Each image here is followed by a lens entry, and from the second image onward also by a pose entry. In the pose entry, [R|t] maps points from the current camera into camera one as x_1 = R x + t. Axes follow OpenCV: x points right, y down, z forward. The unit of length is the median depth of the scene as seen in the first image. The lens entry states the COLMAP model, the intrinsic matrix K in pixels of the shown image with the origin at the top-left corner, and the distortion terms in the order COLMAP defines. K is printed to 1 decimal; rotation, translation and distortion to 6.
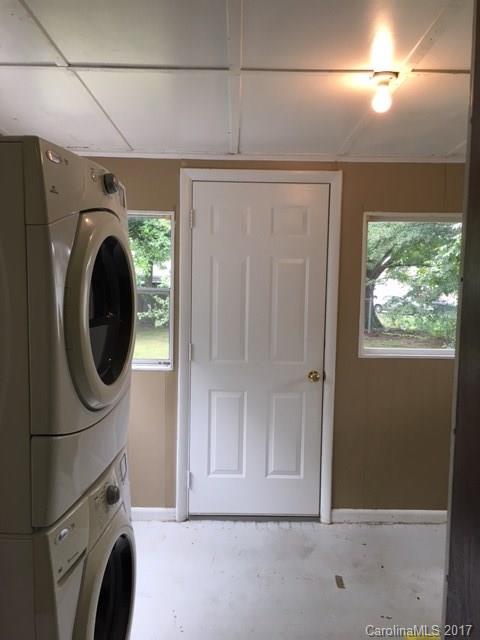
lens RADIAL K [[545.4, 0, 239.8], [0, 545.4, 319.6], [0, 0, 1]] dist [0.083185, -0.109499]
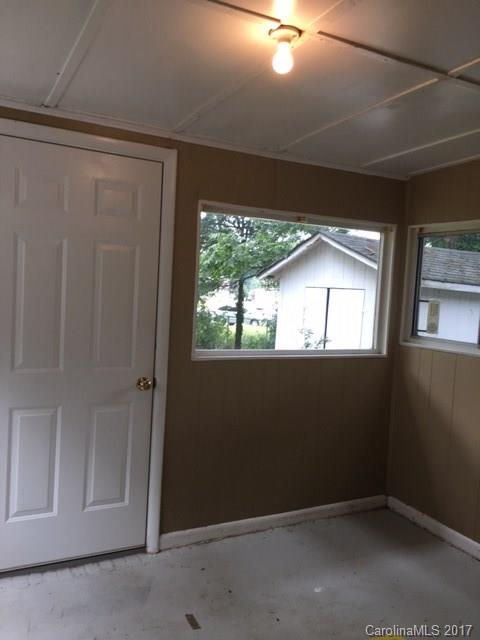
lens RADIAL K [[545.4, 0, 241.5], [0, 545.4, 321.1], [0, 0, 1]] dist [0.083185, -0.109499]
pose [[0.891102, 0.005193, 0.453774, -0.117970], [-0.000846, 0.999952, -0.009780, 0.013254], [-0.453803, 0.008331, 0.891063, 0.160523]]
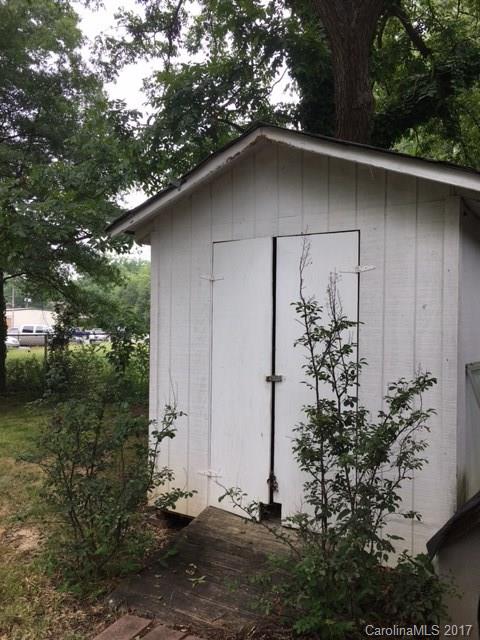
lens RADIAL K [[545.4, 0, 240.0], [0, 545.4, 319.3], [0, 0, 1]] dist [0.083185, -0.109499]
pose [[0.606744, -0.017427, 0.794706, -0.033262], [0.070134, 0.997034, -0.031682, 0.027921], [-0.791797, 0.074959, 0.606167, 0.463149]]
